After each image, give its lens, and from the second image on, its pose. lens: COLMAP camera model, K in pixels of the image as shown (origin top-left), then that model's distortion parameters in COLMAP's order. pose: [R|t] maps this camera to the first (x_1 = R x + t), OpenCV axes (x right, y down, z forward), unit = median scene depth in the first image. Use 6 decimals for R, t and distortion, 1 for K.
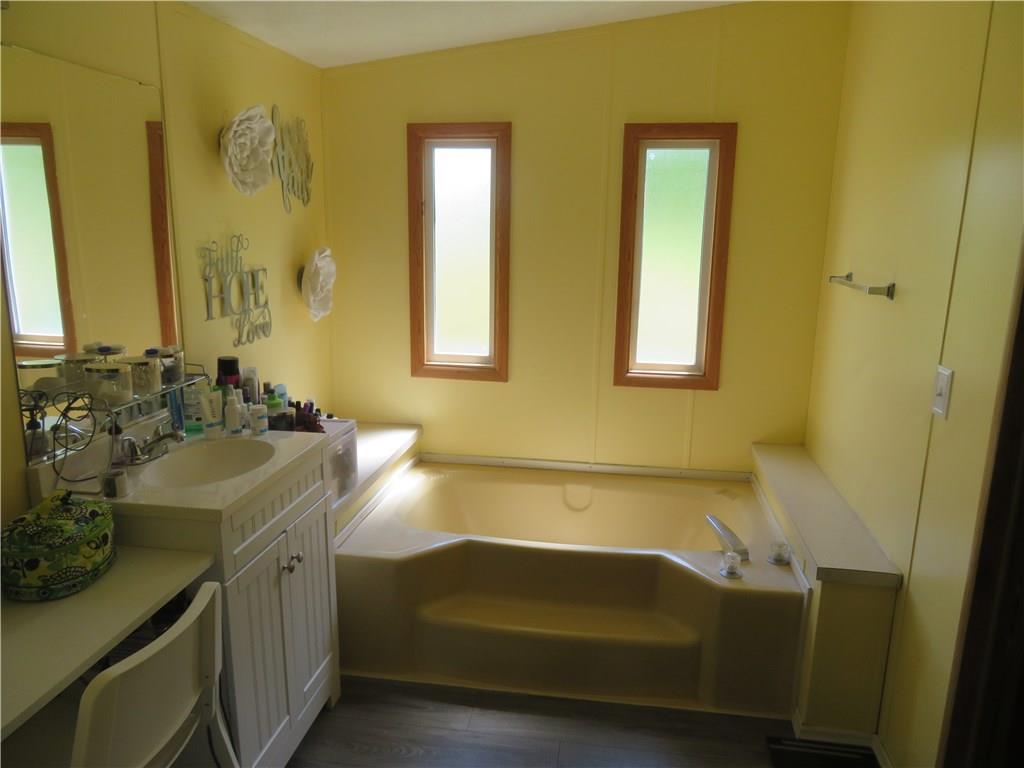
lens RADIAL K [[739.5, 0, 513.3], [0, 739.5, 386.8], [0, 0, 1]] dist [-0.004852, -0.000367]
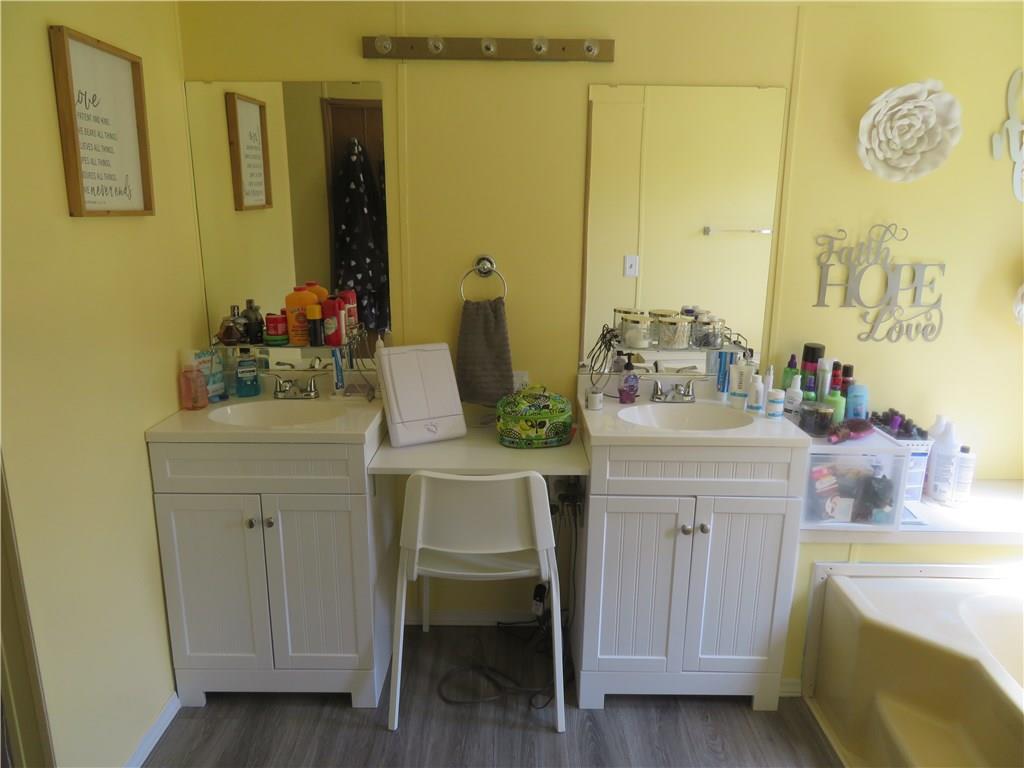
lens RADIAL K [[739.5, 0, 510.4], [0, 739.5, 384.0], [0, 0, 1]] dist [-0.004852, -0.000367]
pose [[0.135916, 0.219246, -0.966156, 0.522439], [-0.220426, 0.957454, 0.186262, -0.081274], [0.965888, 0.187650, 0.178460, 0.412638]]
